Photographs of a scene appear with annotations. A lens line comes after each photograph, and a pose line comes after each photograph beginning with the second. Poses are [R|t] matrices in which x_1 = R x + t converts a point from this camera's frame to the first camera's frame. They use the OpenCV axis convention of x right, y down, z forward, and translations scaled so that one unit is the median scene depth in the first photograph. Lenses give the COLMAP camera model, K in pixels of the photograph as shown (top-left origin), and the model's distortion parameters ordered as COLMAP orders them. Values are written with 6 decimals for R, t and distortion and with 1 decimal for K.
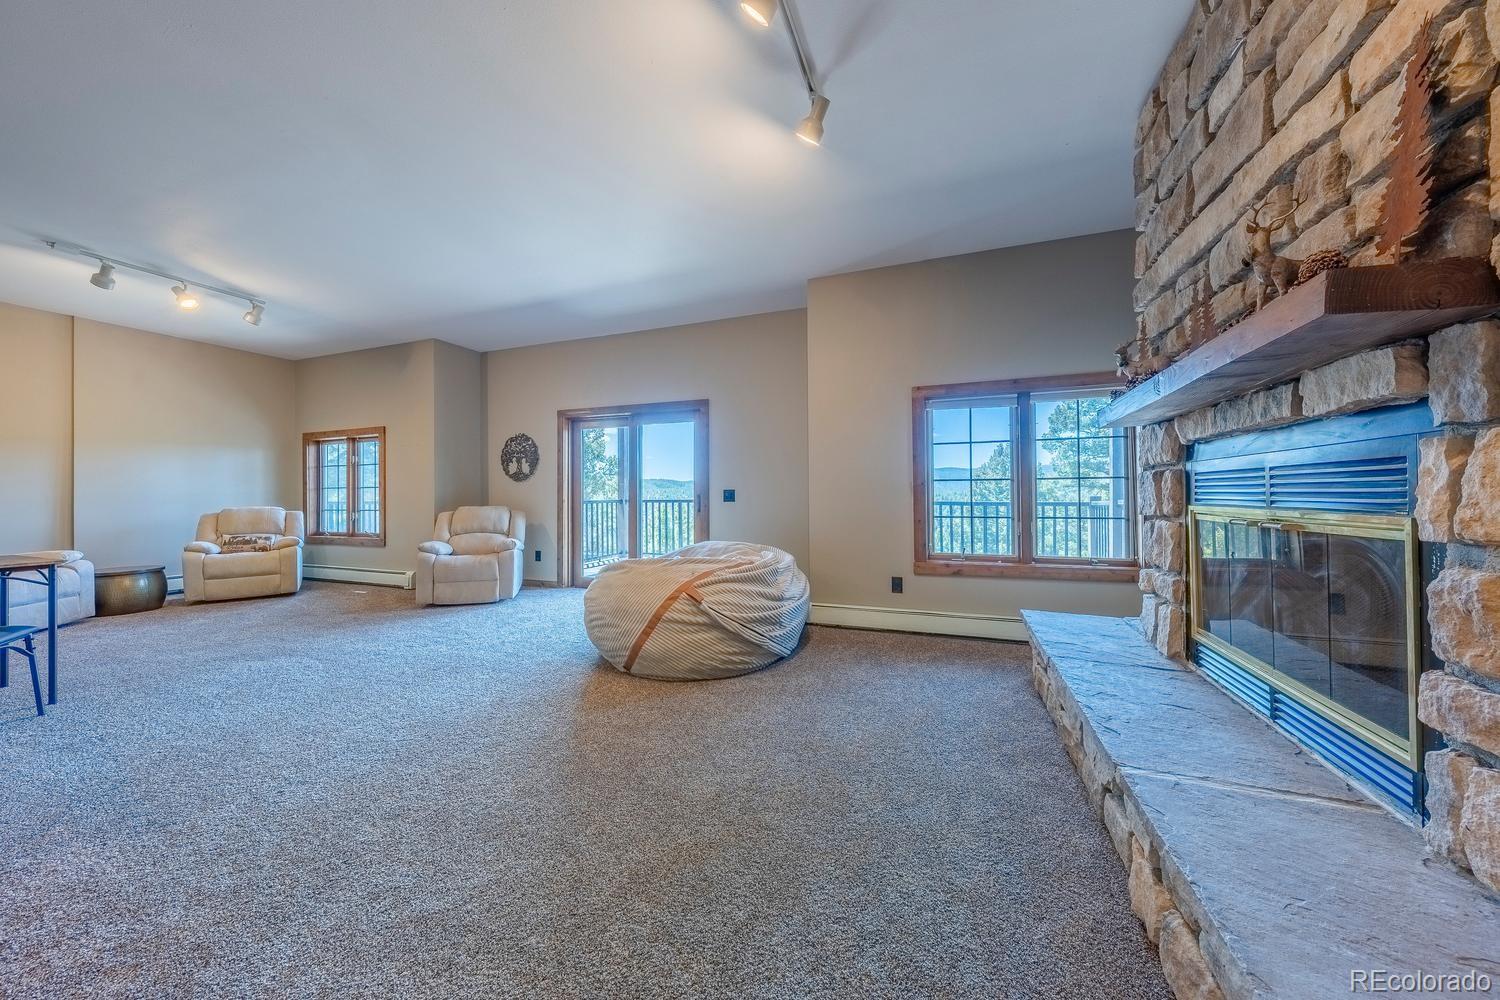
lens RADIAL K [[504.5, 0, 761.0], [0, 504.5, 495.9], [0, 0, 1]] dist [0.001481, 0.000069]
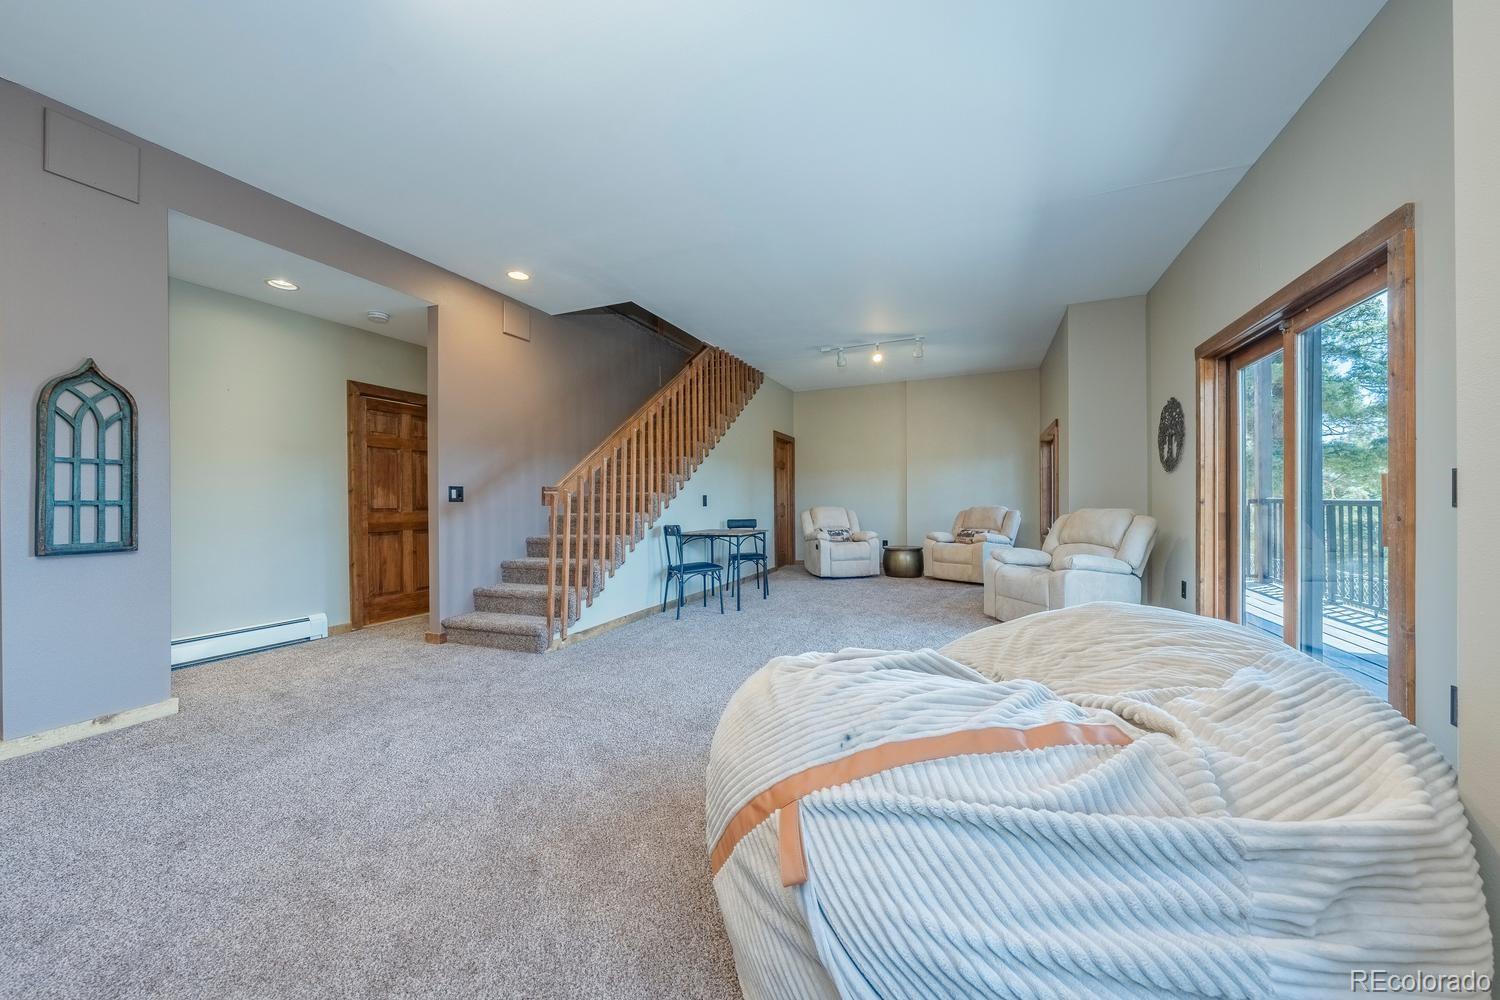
lens RADIAL K [[521.6, 0, 750.0], [0, 521.6, 500.0], [0, 0, 1]] dist [0.000381, 0.000017]
pose [[-0.049752, 0.002622, -0.998758, 0.225418], [0.005809, 0.999980, 0.002335, 0.002632], [0.998745, -0.005686, -0.049766, 0.516496]]
